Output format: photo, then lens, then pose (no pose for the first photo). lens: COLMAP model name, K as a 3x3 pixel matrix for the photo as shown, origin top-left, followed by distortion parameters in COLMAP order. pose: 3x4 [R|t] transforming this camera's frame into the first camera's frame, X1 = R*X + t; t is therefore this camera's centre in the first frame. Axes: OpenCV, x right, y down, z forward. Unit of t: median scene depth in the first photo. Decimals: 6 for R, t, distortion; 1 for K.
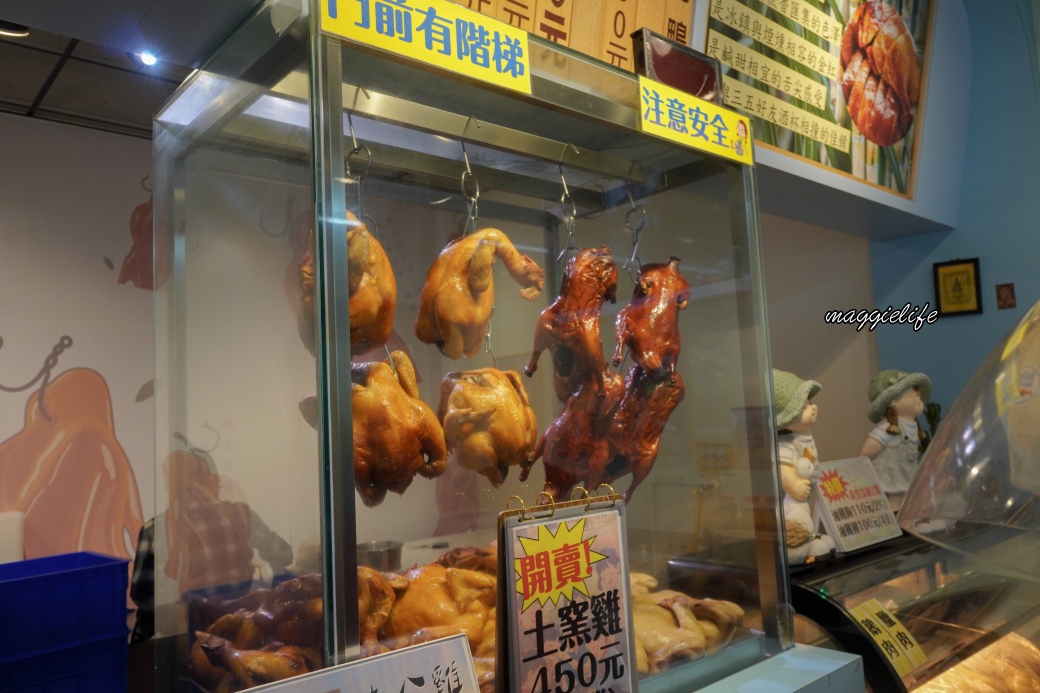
lens RADIAL K [[795.4, 0, 520.6], [0, 795.4, 347.9], [0, 0, 1]] dist [0.004360, -0.002173]
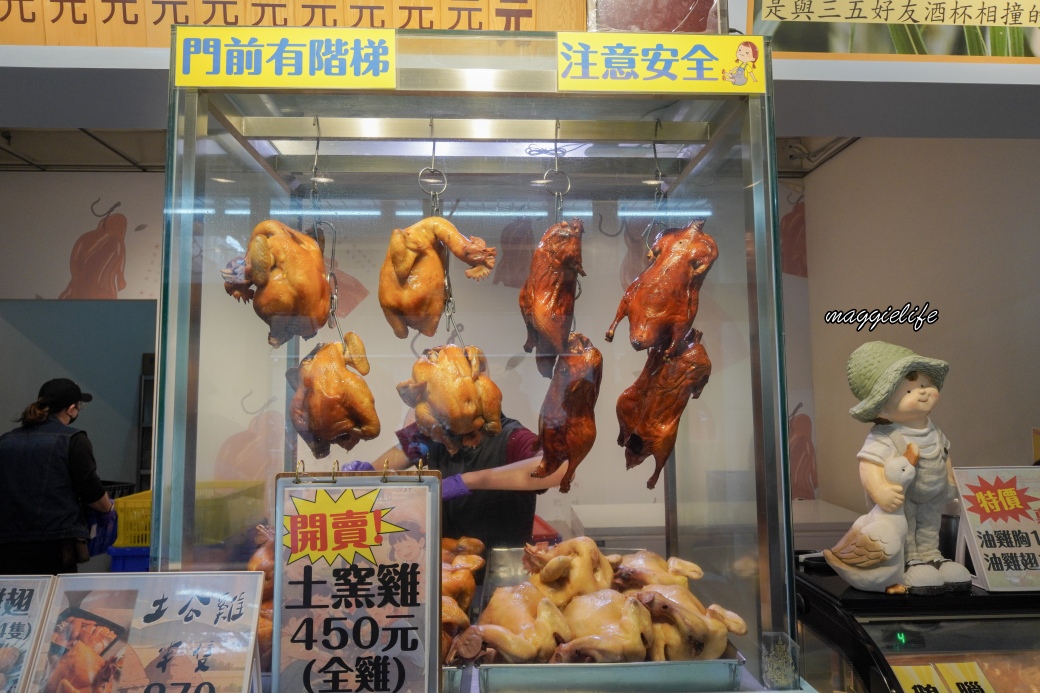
lens RADIAL K [[661.8, 0, 520.3], [0, 661.8, 345.2], [0, 0, 1]] dist [-0.003500, 0.000228]
pose [[0.775793, -0.009886, -0.630910, 0.735006], [0.026586, 0.999501, 0.017029, 0.015983], [0.630427, -0.029984, 0.775669, 0.431258]]
